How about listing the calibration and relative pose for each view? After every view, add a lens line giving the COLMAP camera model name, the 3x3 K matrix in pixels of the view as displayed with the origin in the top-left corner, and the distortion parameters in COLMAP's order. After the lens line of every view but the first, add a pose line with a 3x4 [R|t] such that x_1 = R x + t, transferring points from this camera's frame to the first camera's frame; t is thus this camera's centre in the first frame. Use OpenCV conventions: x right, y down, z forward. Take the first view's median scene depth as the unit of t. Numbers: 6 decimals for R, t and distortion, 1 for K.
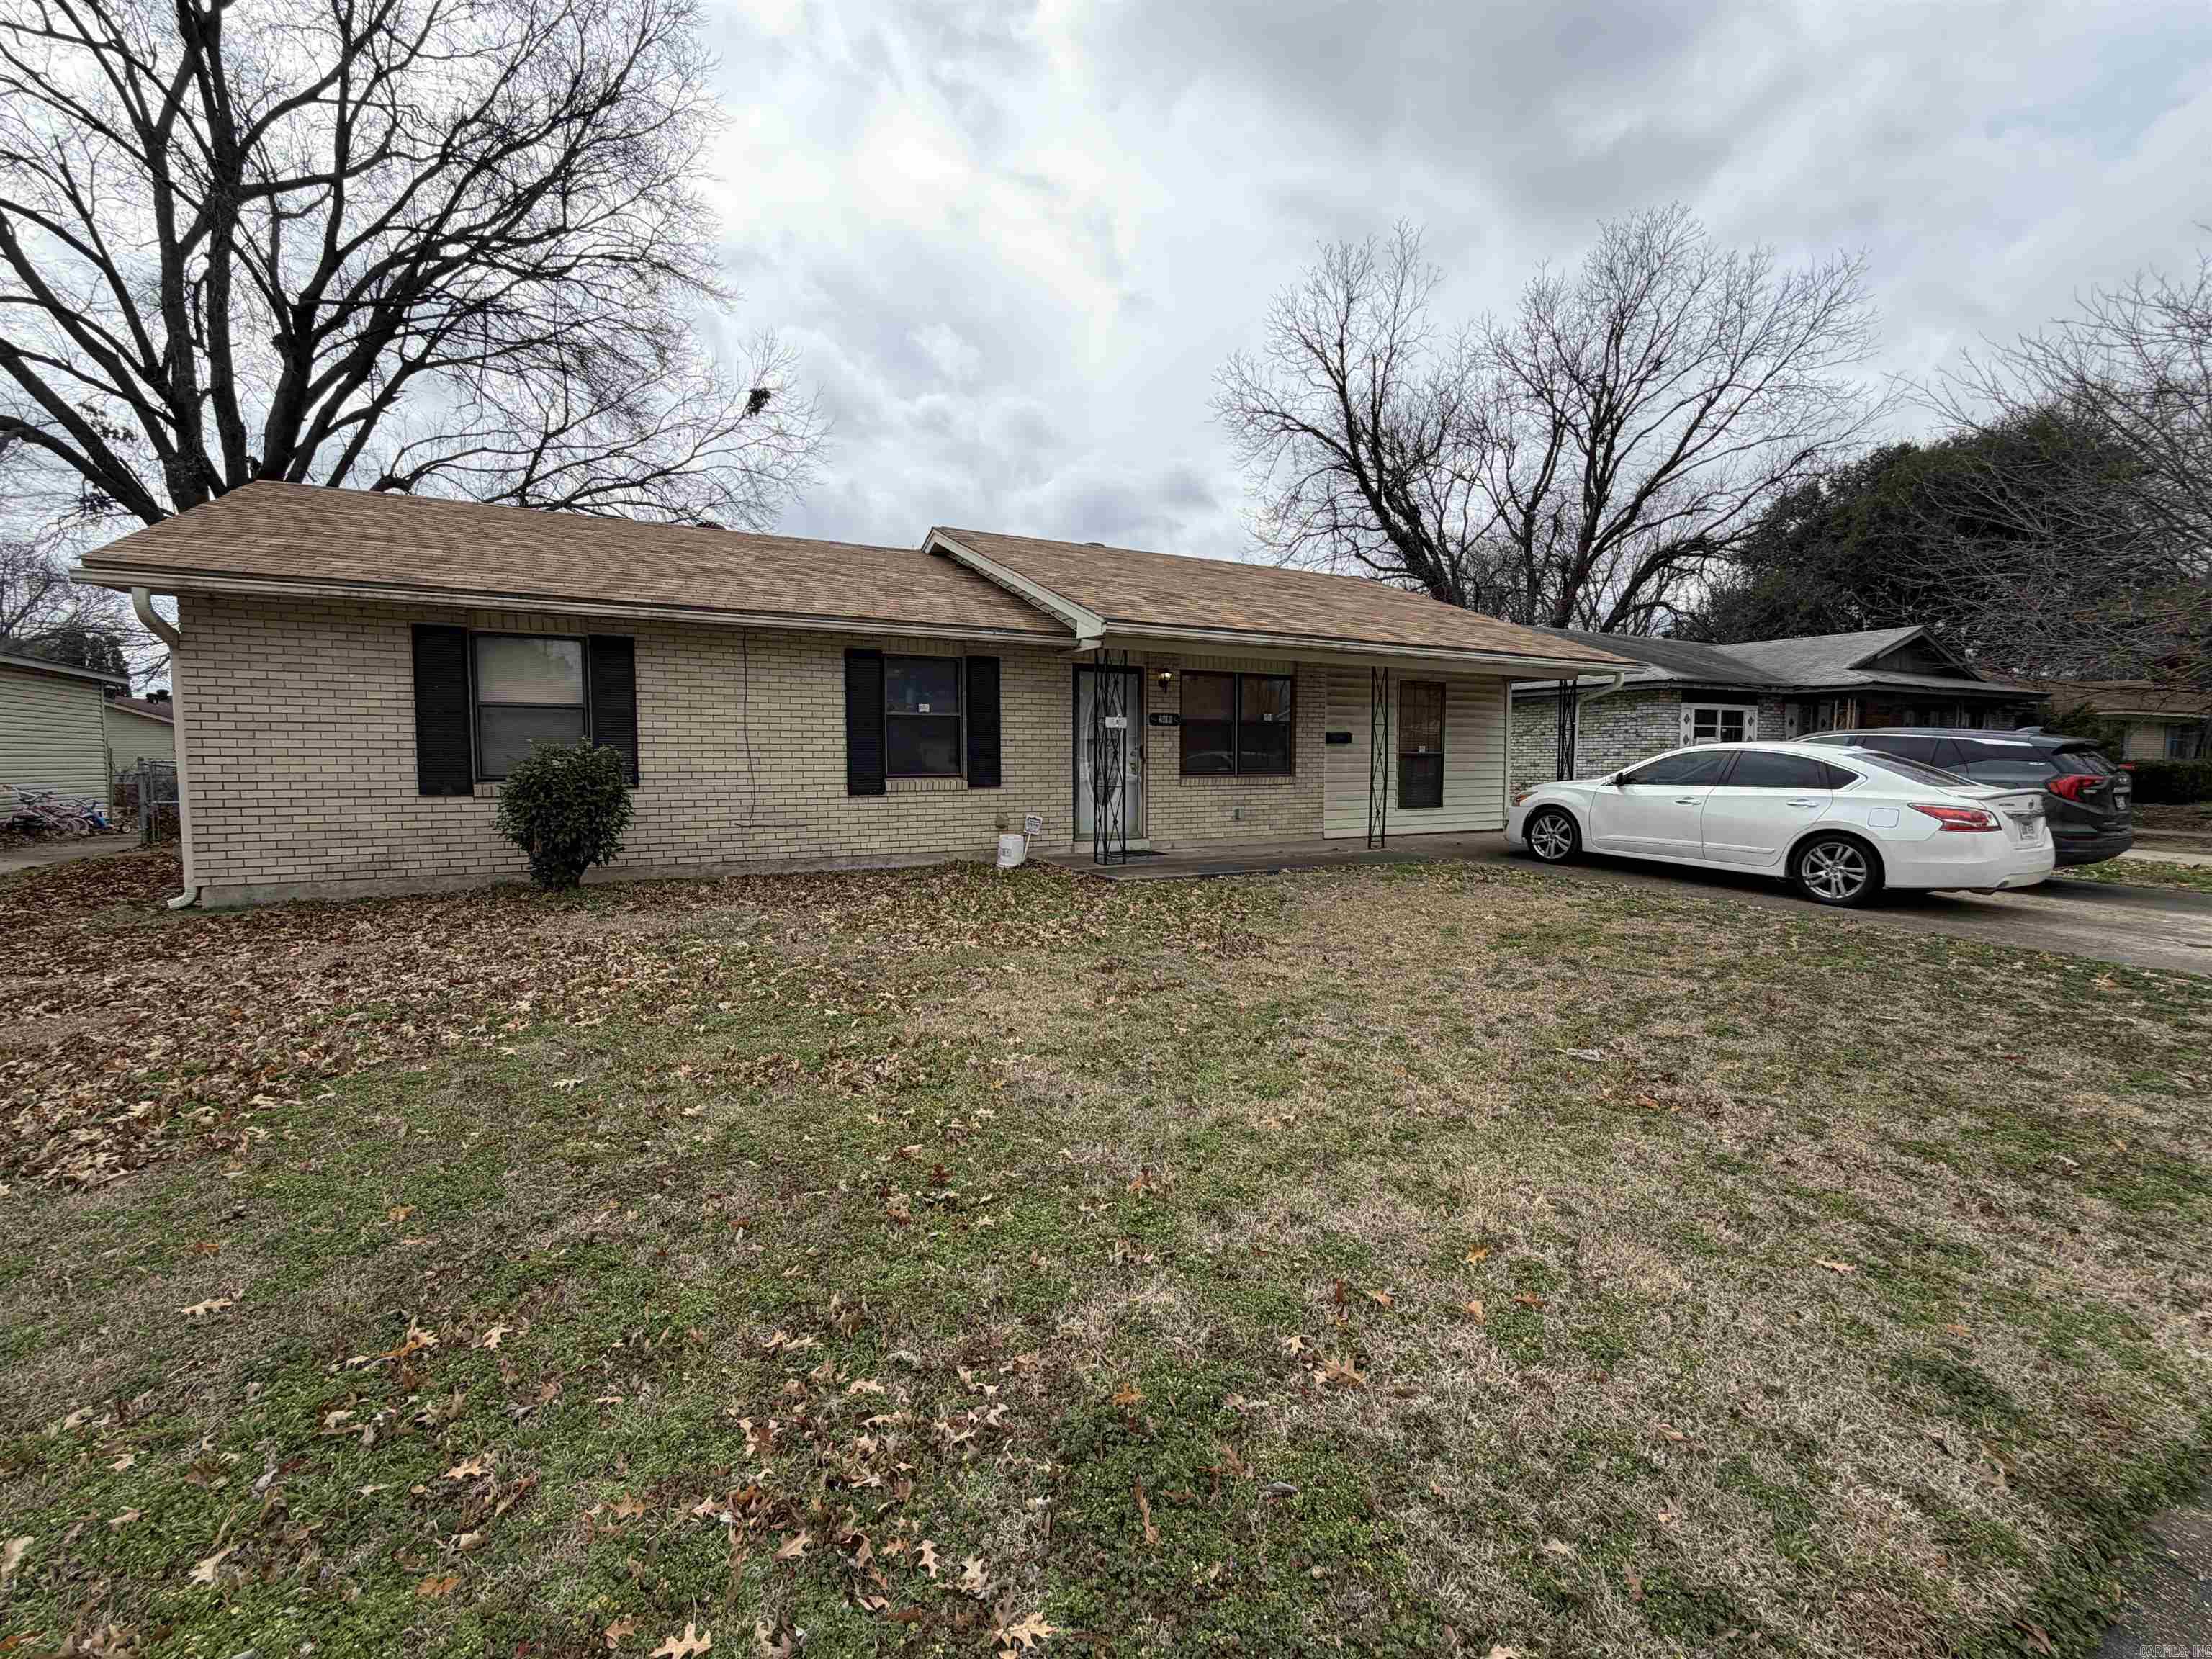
lens RADIAL K [[948.8, 0, 1104.9], [0, 948.8, 826.6], [0, 0, 1]] dist [-0.002527, -0.000093]
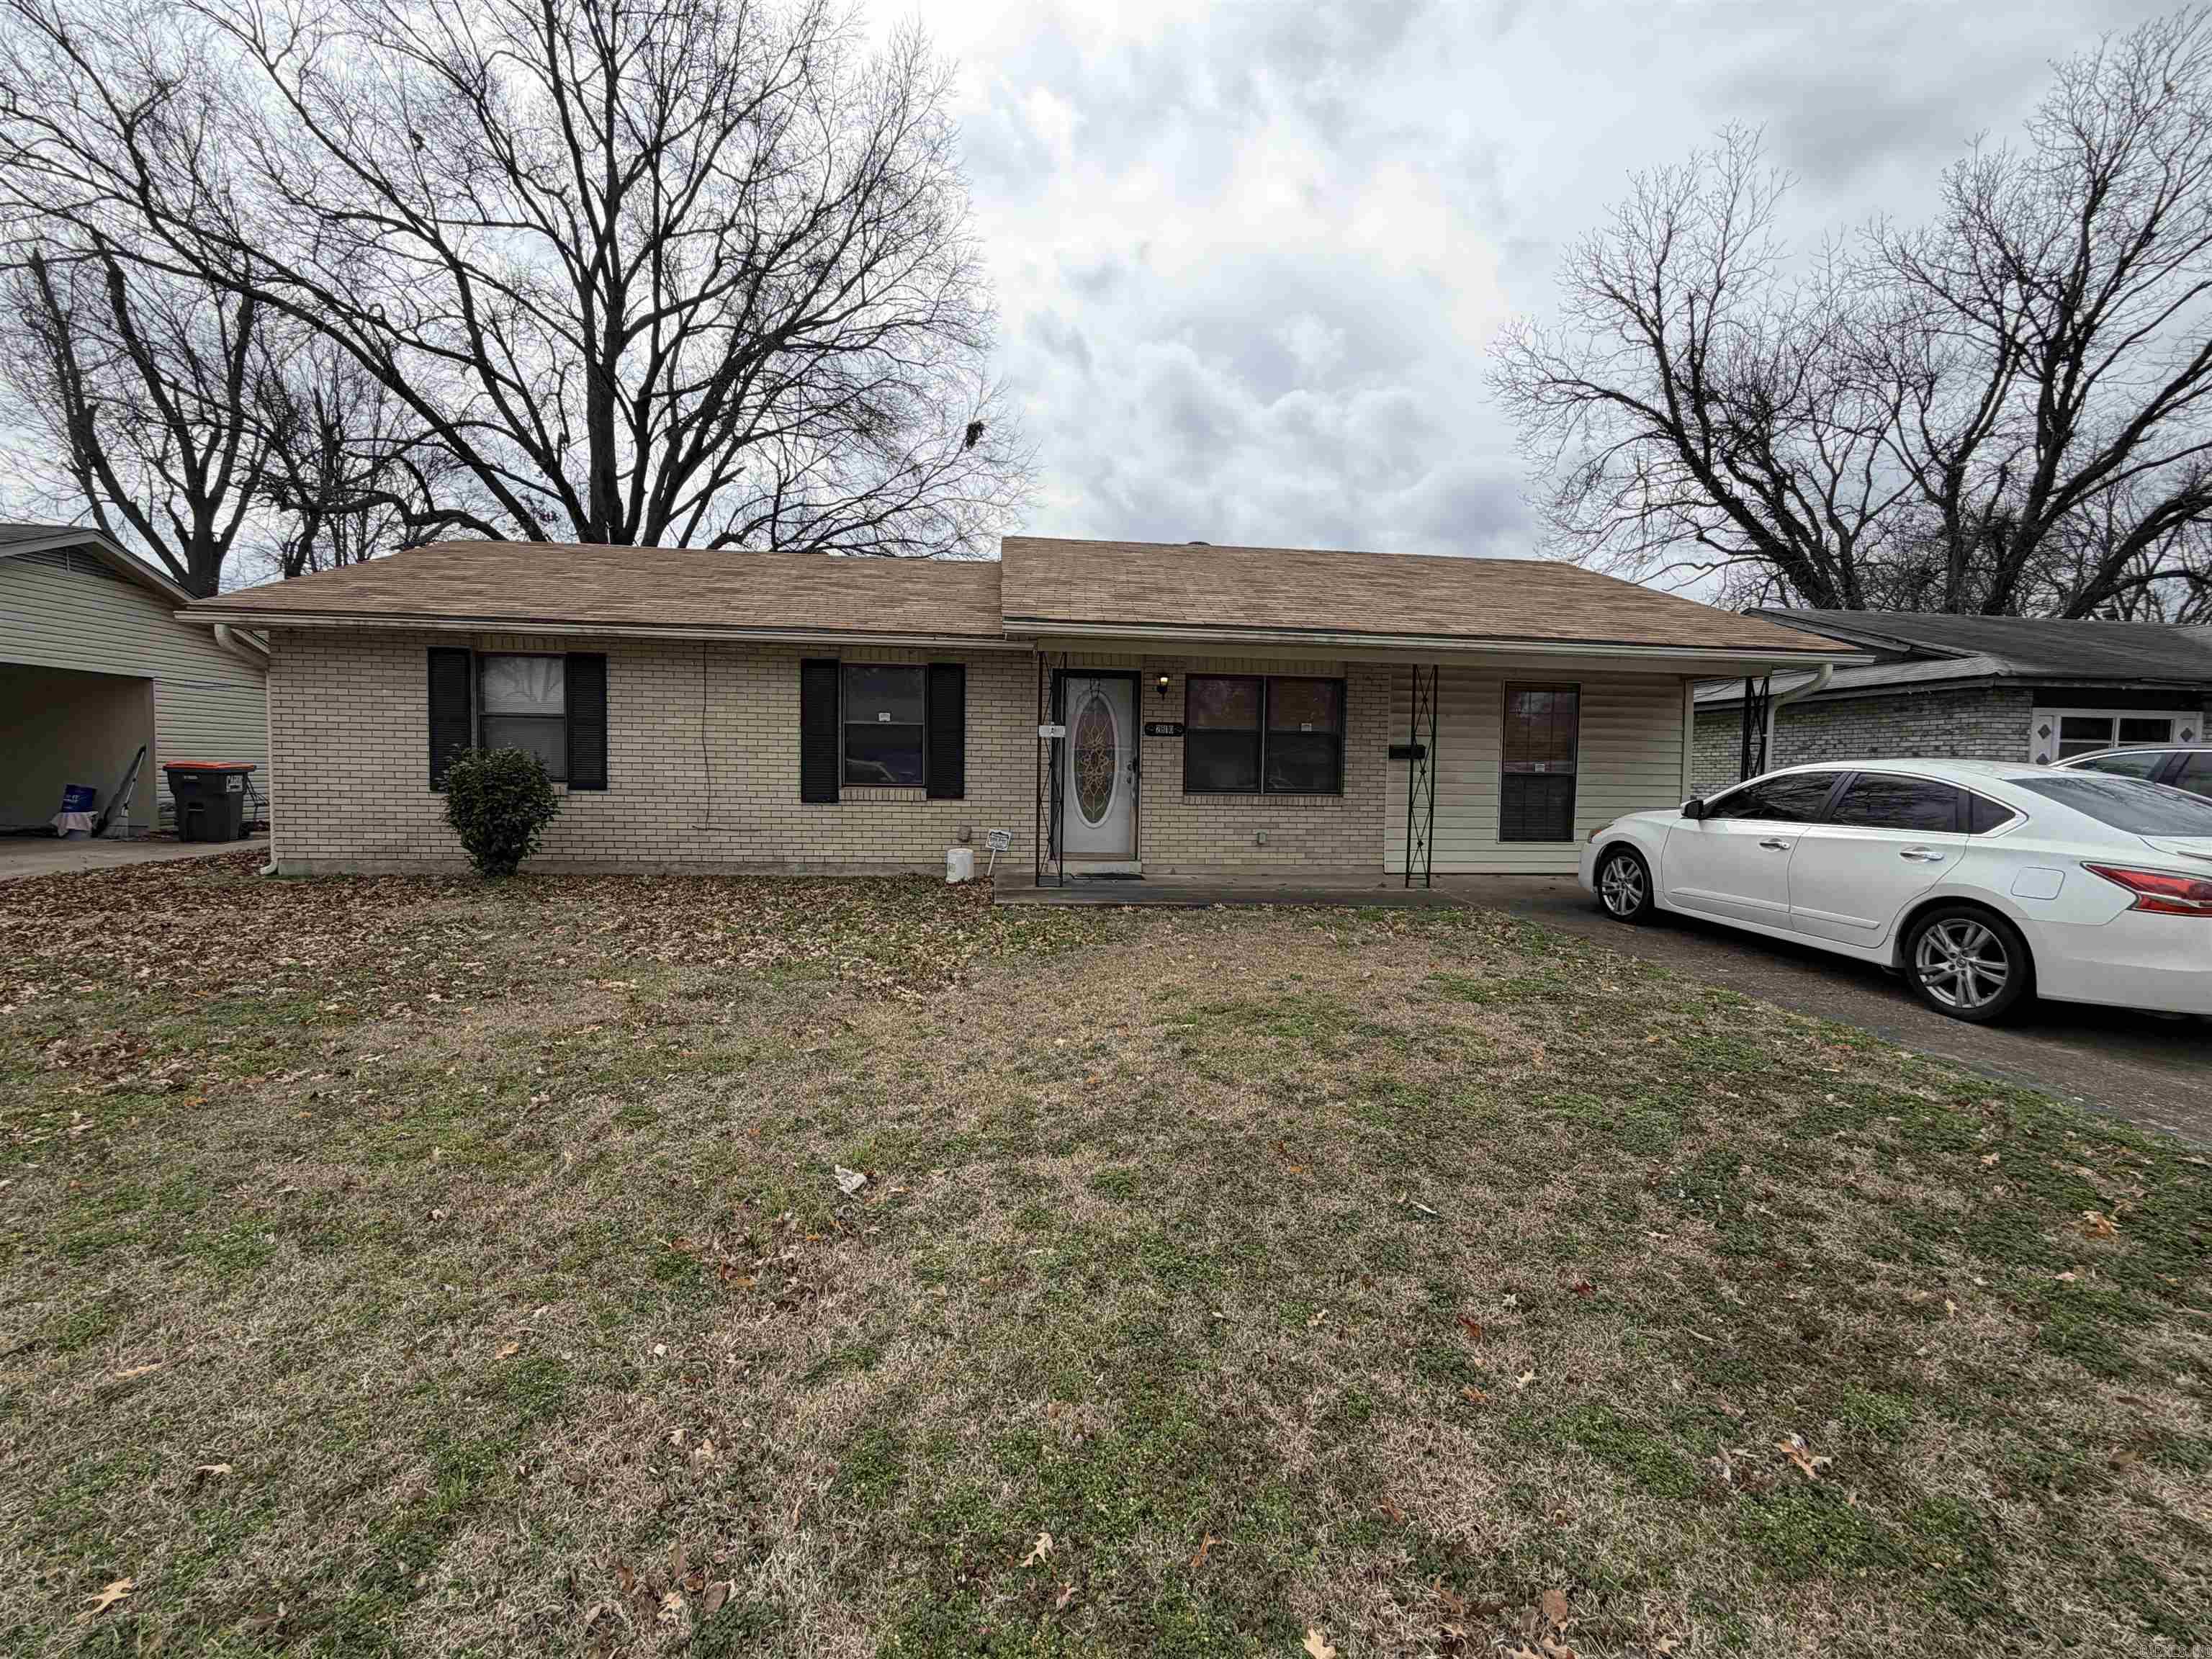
lens RADIAL K [[948.8, 0, 1104.9], [0, 948.8, 826.6], [0, 0, 1]] dist [-0.002527, -0.000093]
pose [[0.927895, 0.036423, -0.371058, 0.373513], [-0.043544, 0.998993, -0.010829, -0.009751], [0.370290, 0.026205, 0.928547, 0.162029]]
